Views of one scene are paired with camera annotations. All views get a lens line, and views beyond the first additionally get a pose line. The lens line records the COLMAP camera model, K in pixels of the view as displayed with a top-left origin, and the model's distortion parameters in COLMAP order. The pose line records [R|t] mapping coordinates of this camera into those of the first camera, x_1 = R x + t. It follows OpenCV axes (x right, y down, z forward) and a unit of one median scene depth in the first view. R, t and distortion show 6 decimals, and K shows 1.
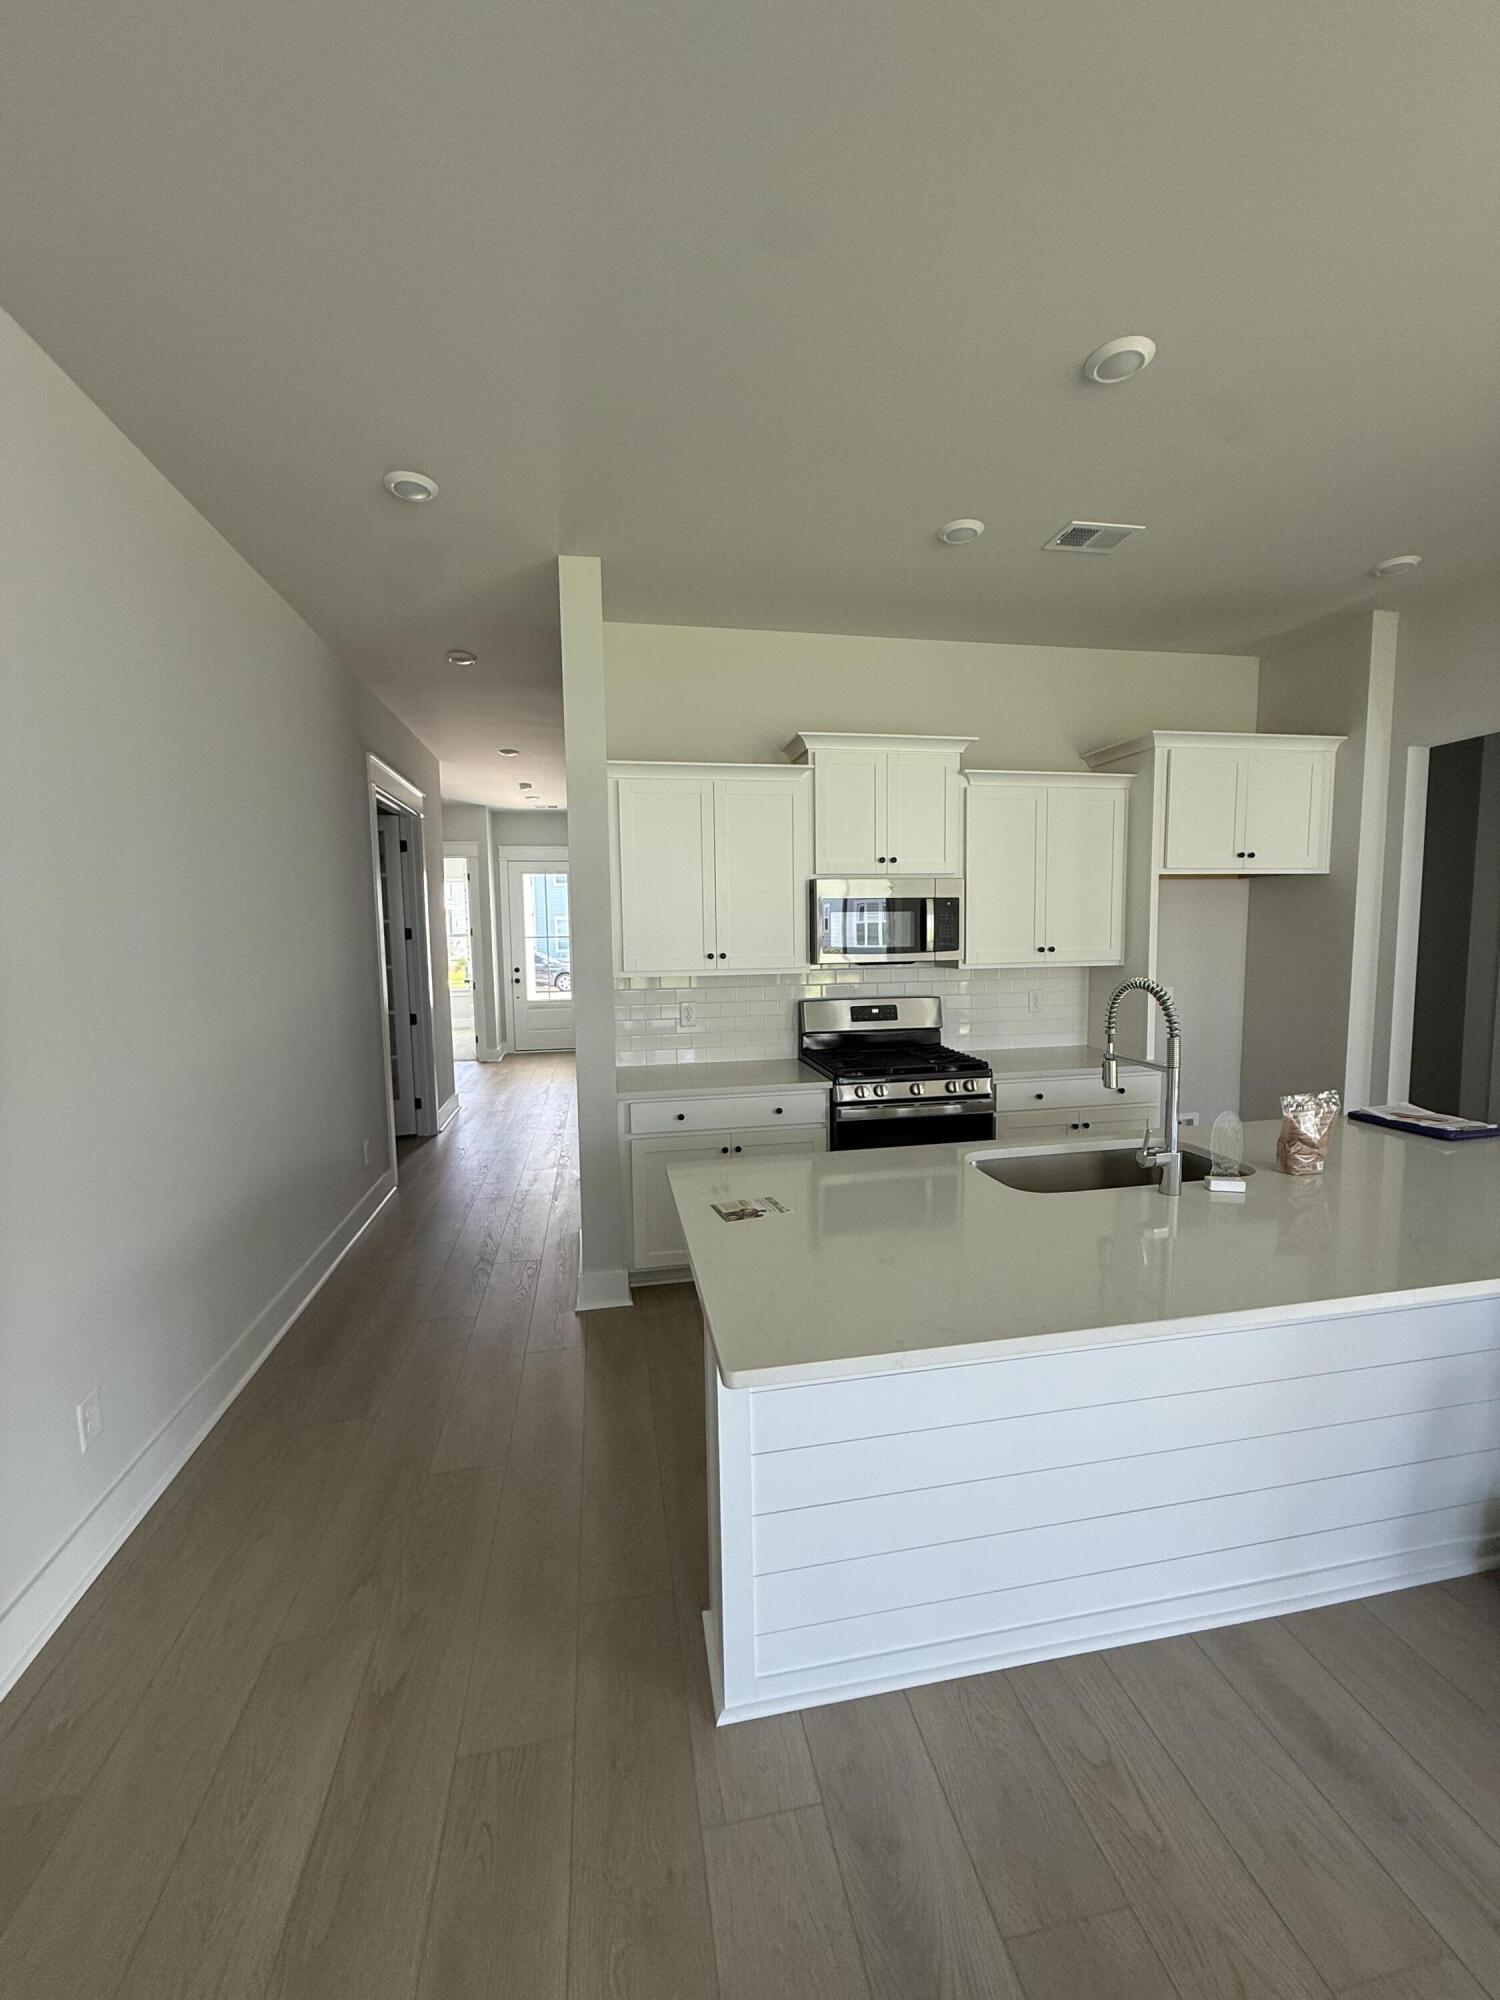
lens RADIAL K [[790.0, 0, 750.7], [0, 790.0, 998.4], [0, 0, 1]] dist [-0.006790, -0.000807]
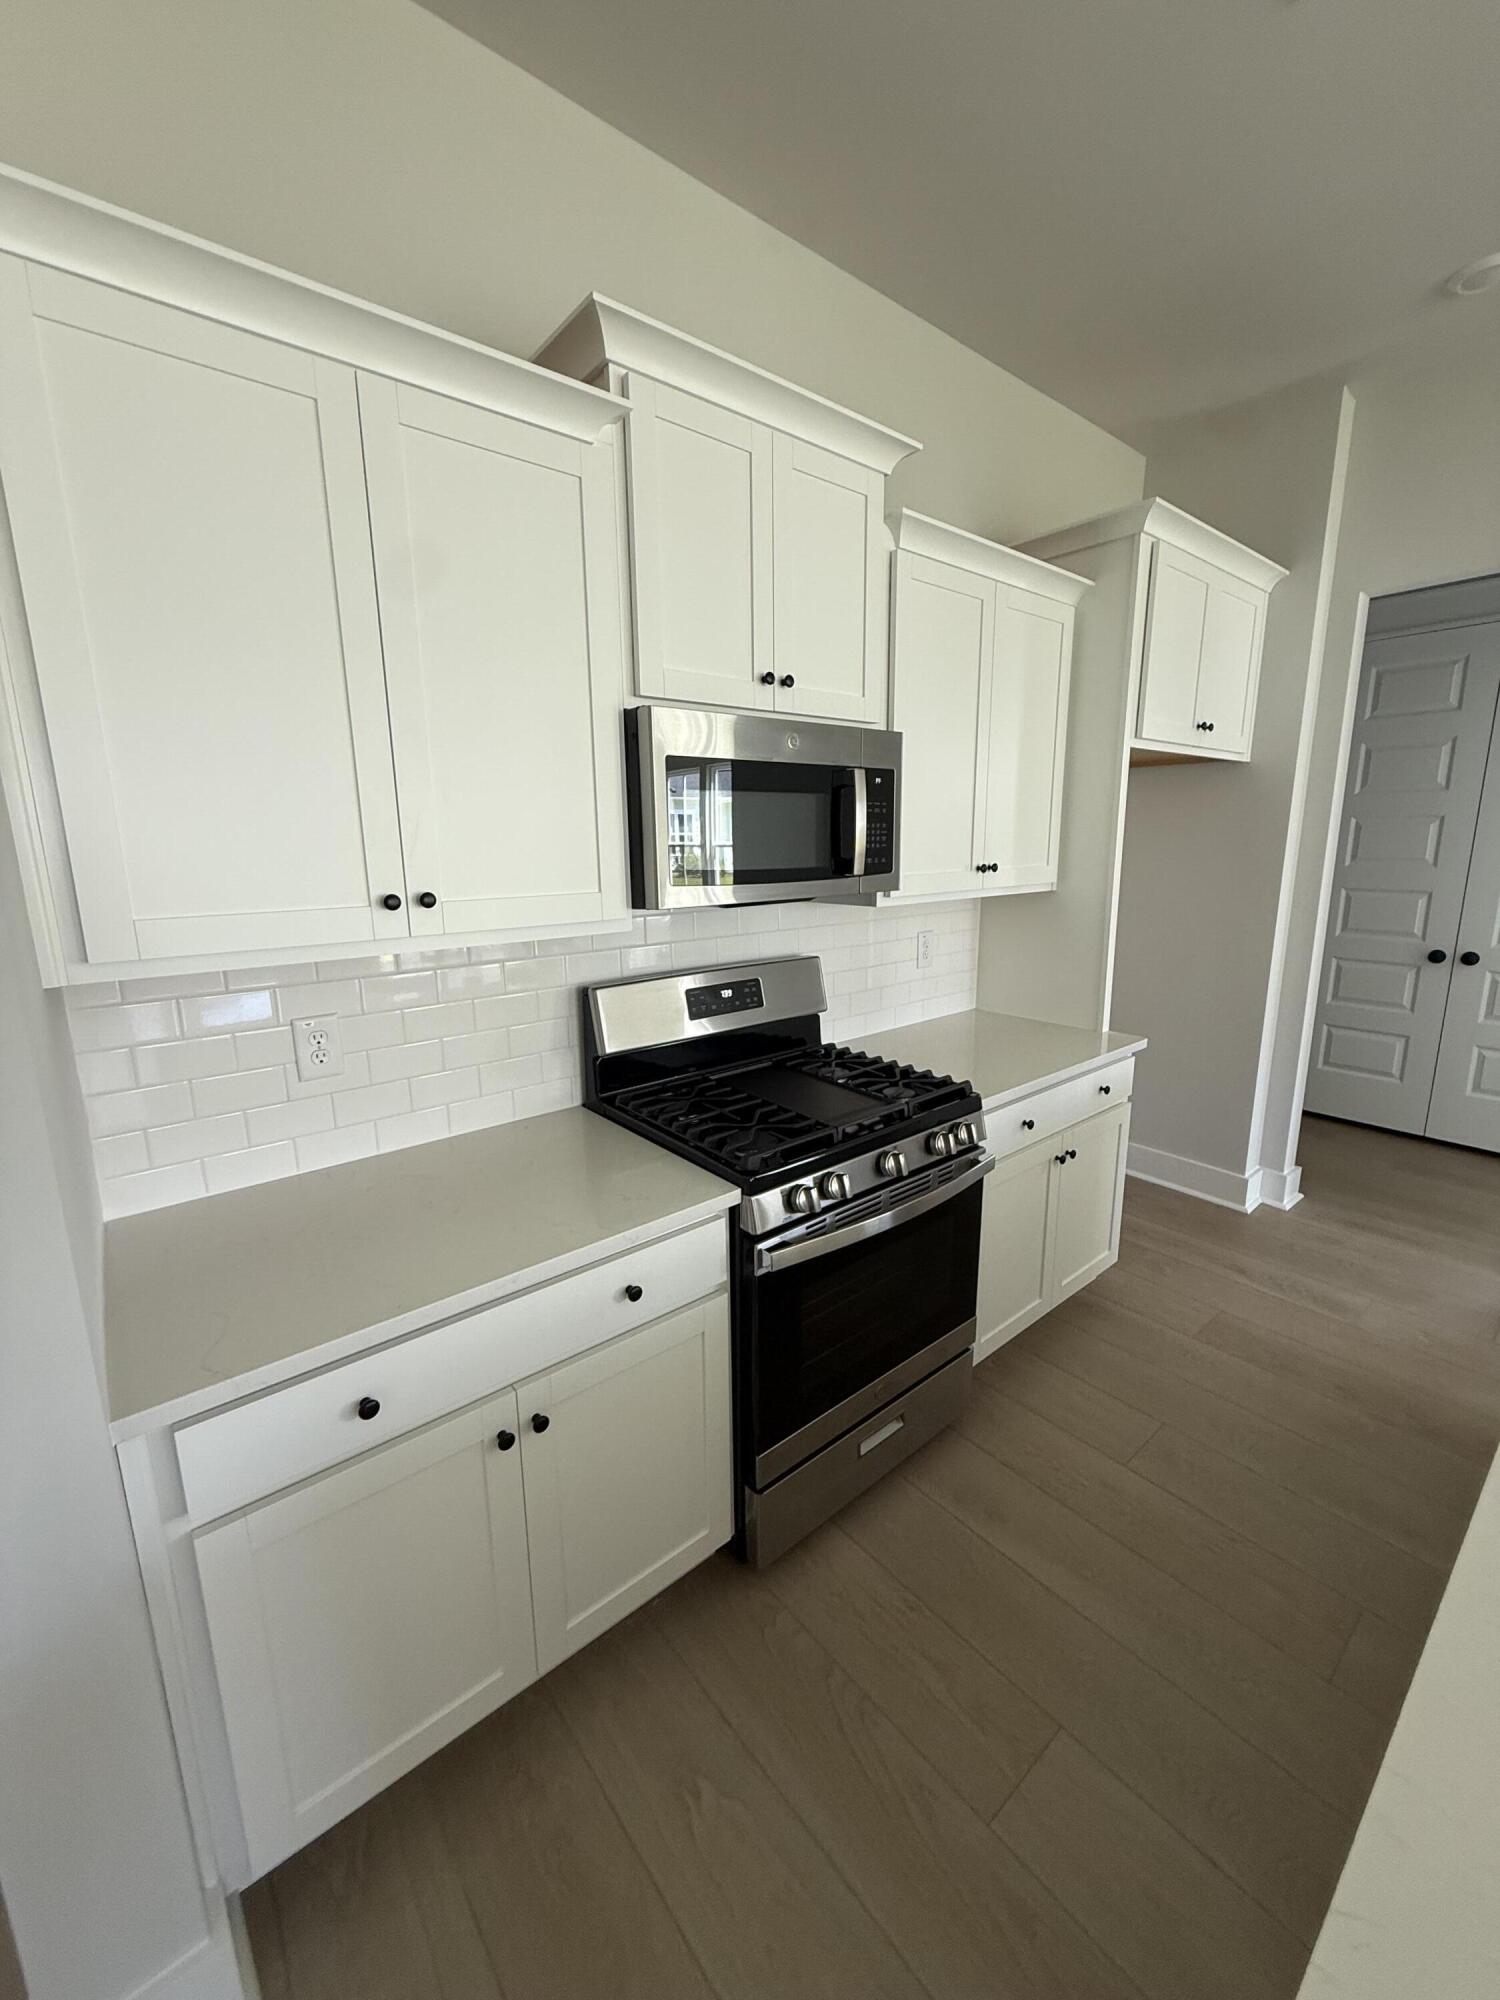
lens RADIAL K [[790.0, 0, 745.5], [0, 790.0, 1002.7], [0, 0, 1]] dist [-0.006790, -0.000807]
pose [[0.883328, -0.093001, 0.459436, -0.074309], [0.042356, 0.991947, 0.119358, -0.042564], [-0.466837, -0.085972, 0.880154, 0.585697]]
